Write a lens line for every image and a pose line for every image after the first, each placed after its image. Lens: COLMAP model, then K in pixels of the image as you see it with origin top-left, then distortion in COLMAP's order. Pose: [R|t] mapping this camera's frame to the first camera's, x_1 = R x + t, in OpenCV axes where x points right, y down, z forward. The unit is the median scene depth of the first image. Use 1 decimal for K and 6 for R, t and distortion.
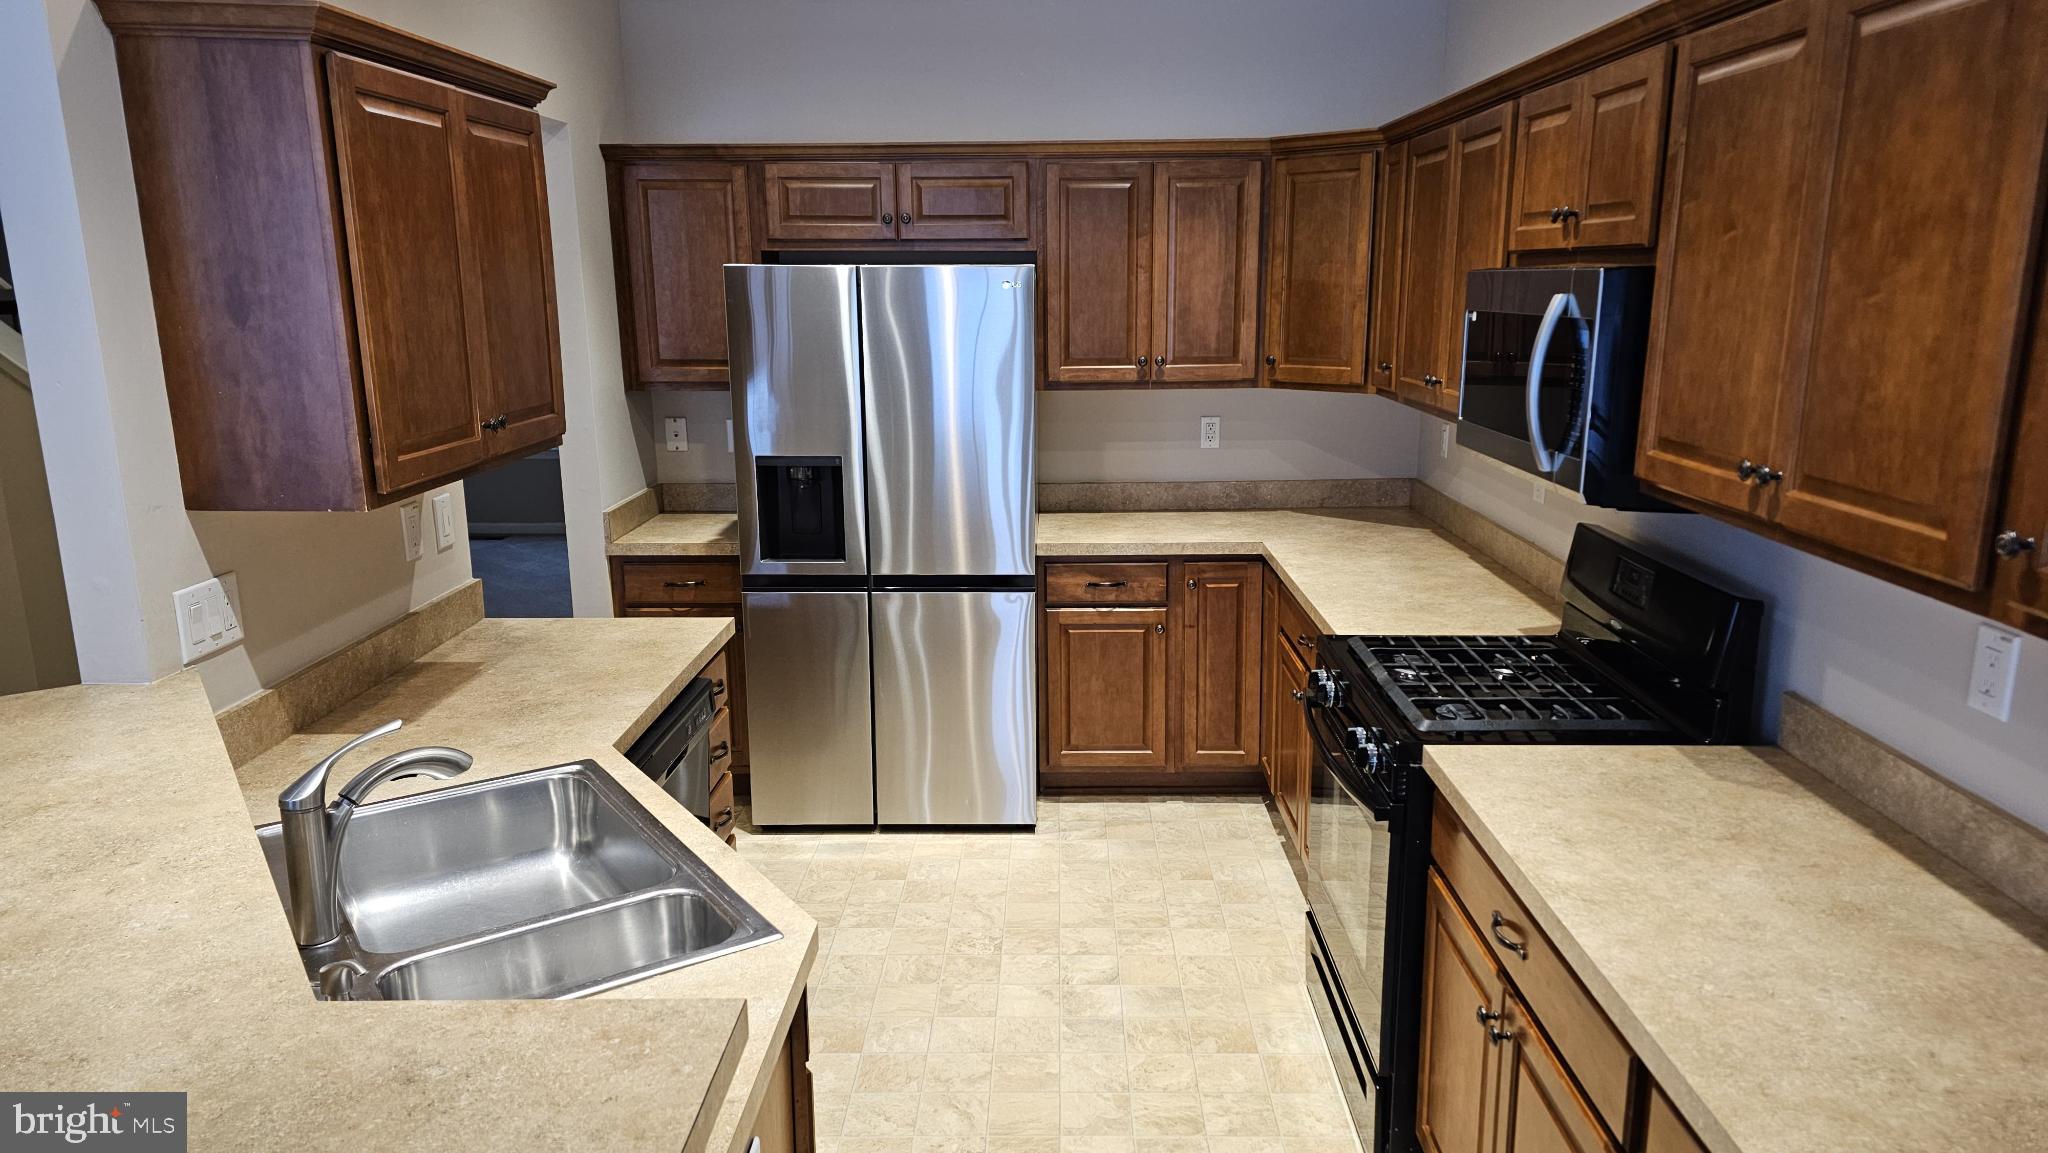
lens RADIAL K [[1356.8, 0, 1034.9], [0, 1356.8, 579.9], [0, 0, 1]] dist [0.073211, -0.046265]
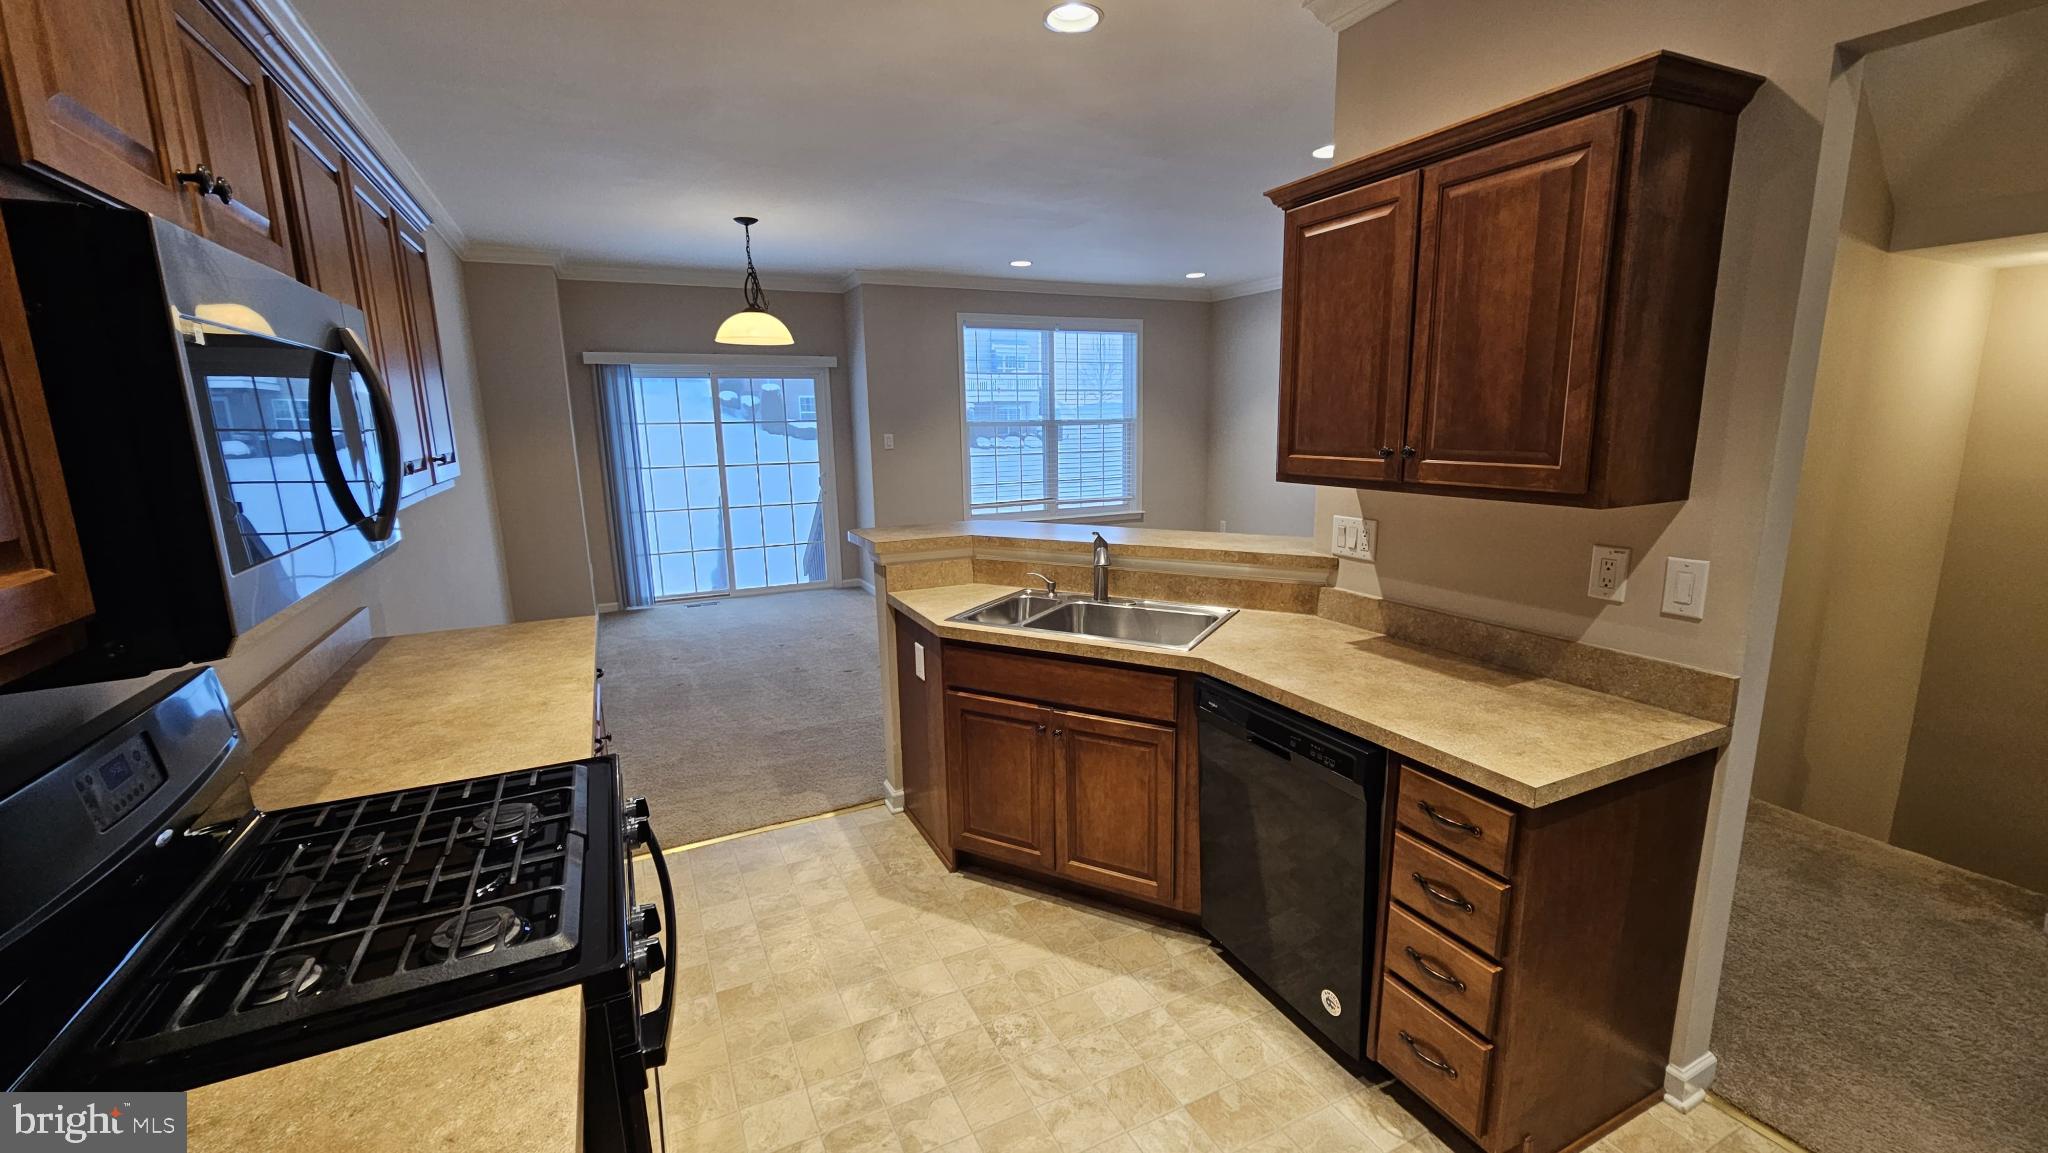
lens RADIAL K [[841.5, 0, 1030.3], [0, 841.5, 582.0], [0, 0, 1]] dist [-0.002884, 0.001040]
pose [[-0.886184, 0.108840, -0.450368, 0.244437], [-0.082001, 0.919831, 0.383648, -0.274504], [0.456019, 0.376914, -0.806215, 1.540752]]
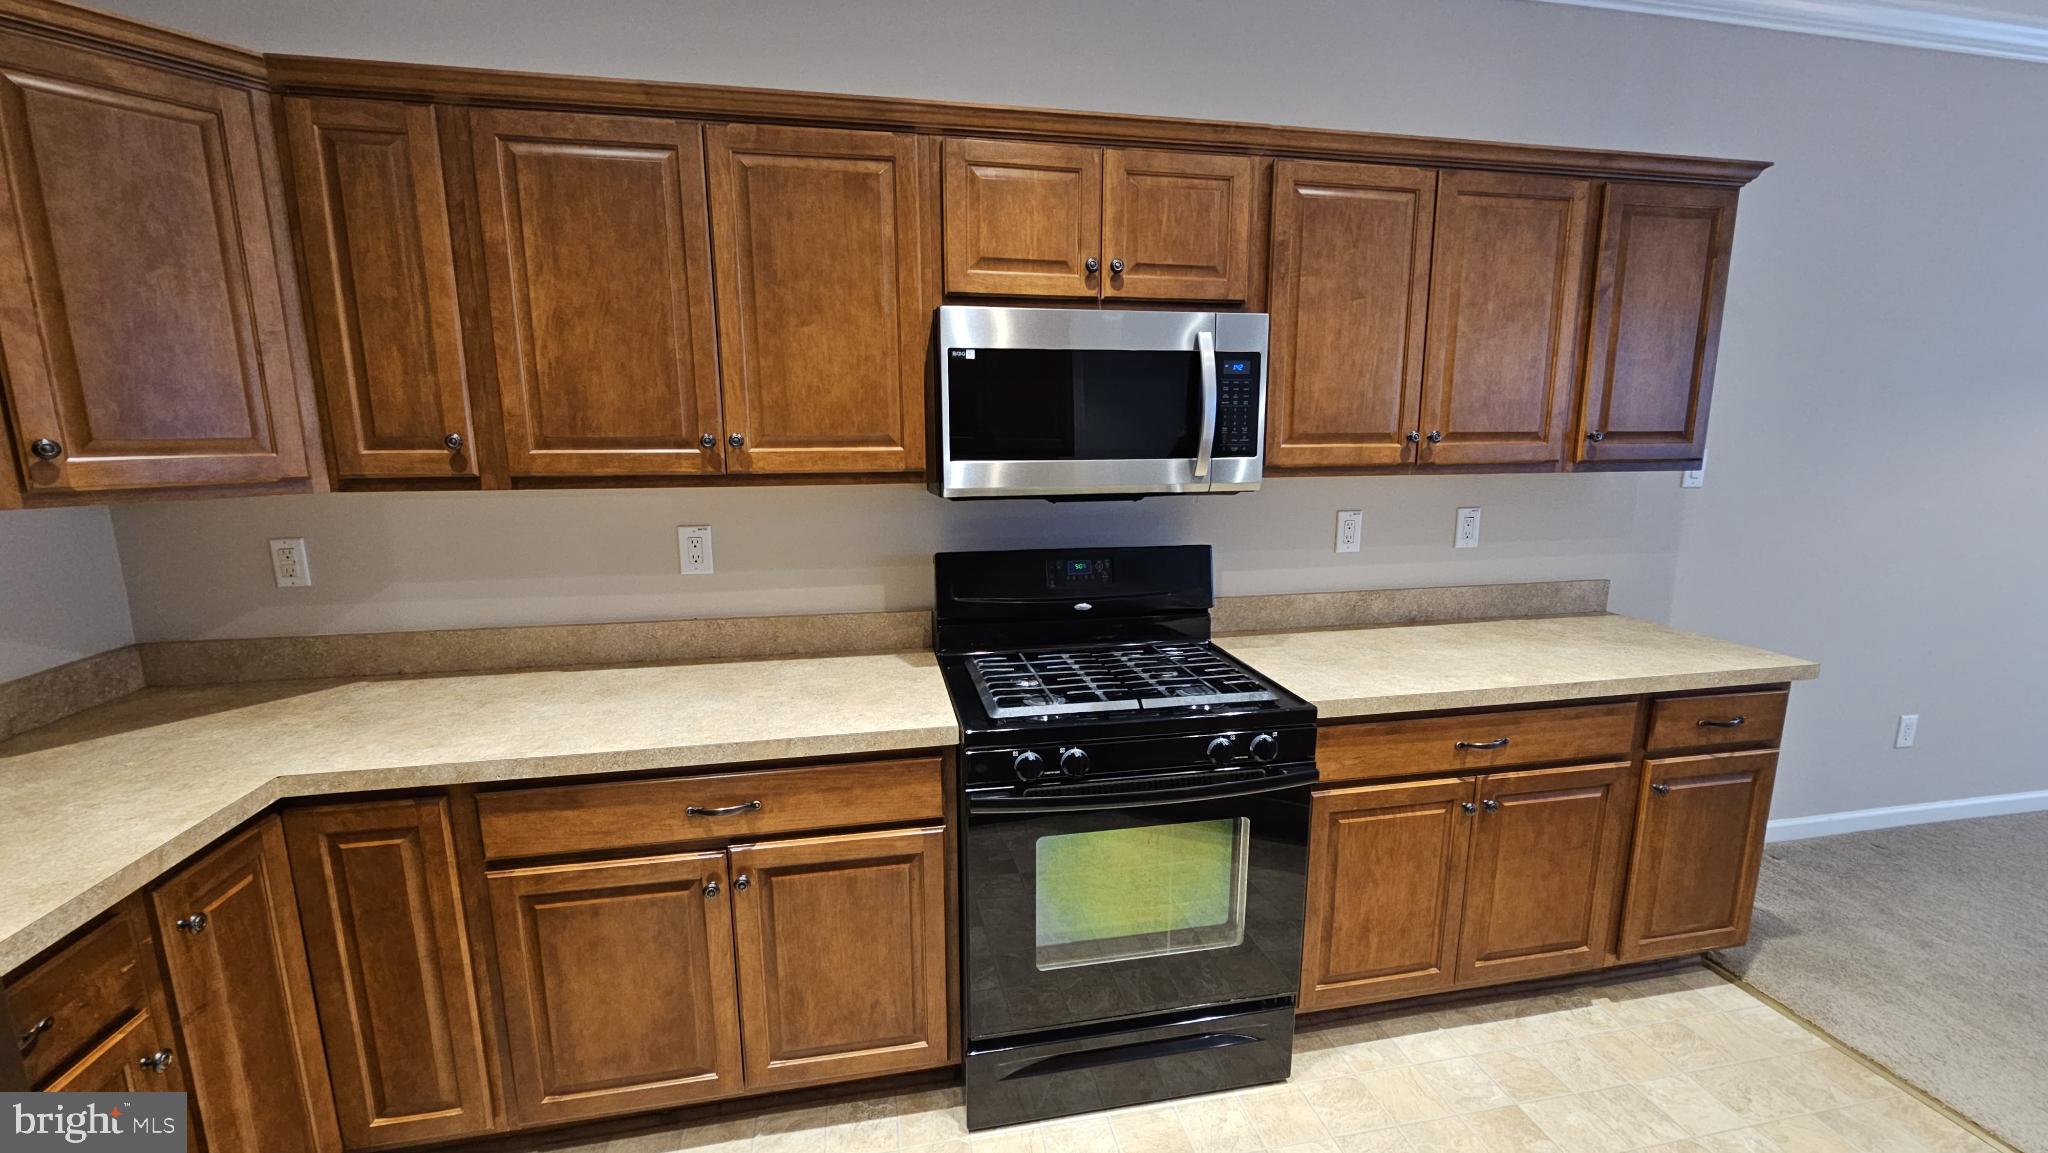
lens RADIAL K [[841.5, 0, 1027.9], [0, 841.5, 581.5], [0, 0, 1]] dist [-0.002884, 0.001040]
pose [[-0.206380, -0.172827, 0.963088, -0.332937], [0.218066, 0.951399, 0.217458, -0.180178], [-0.953863, 0.254896, -0.158662, 1.238166]]
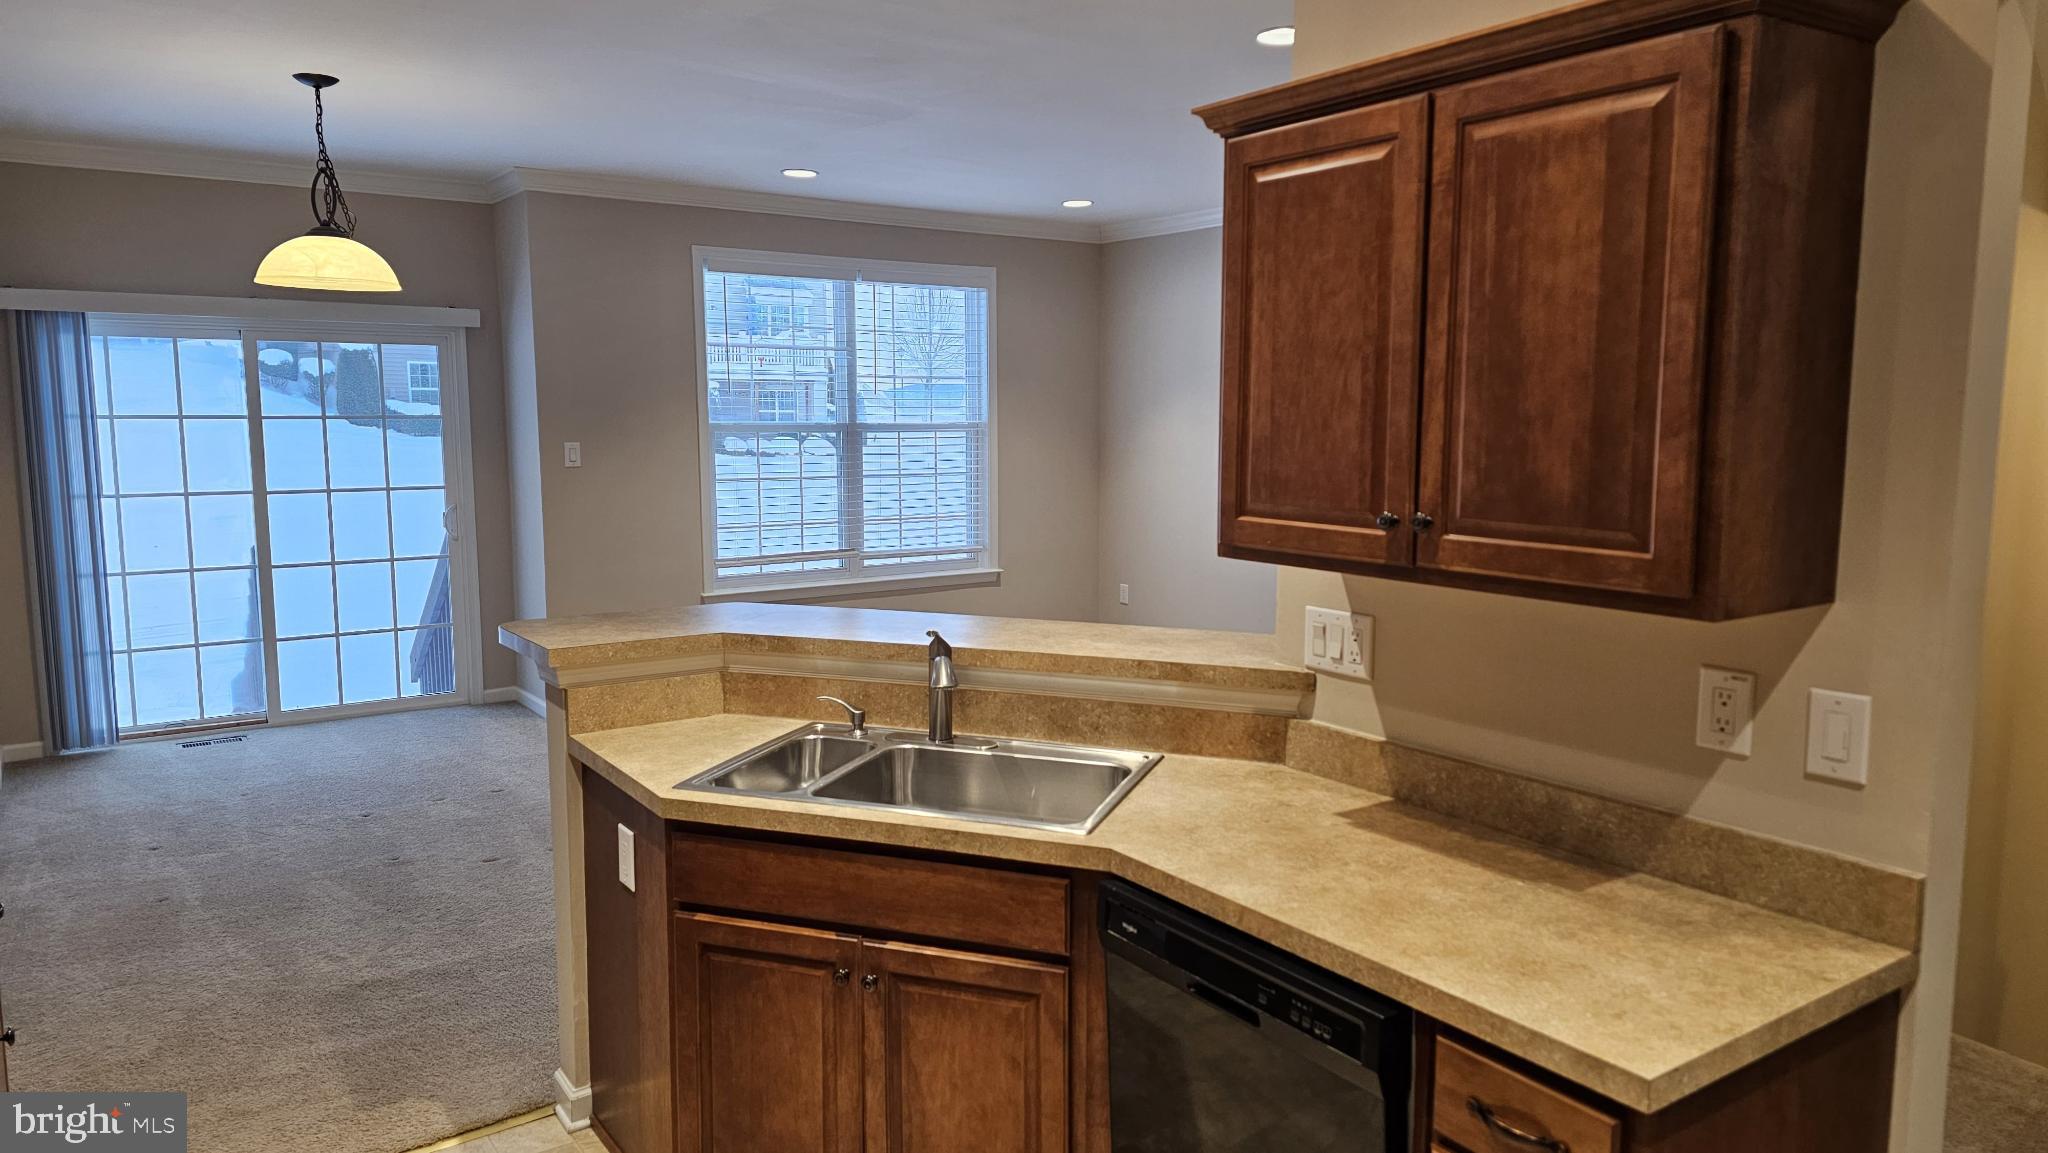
lens RADIAL K [[1356.8, 0, 1030.0], [0, 1356.8, 559.3], [0, 0, 1]] dist [0.073211, -0.046265]
pose [[-0.802664, 0.073307, -0.591910, 0.238611], [-0.129877, 0.947121, 0.293419, -0.300882], [0.582119, 0.312392, -0.750698, 1.507639]]
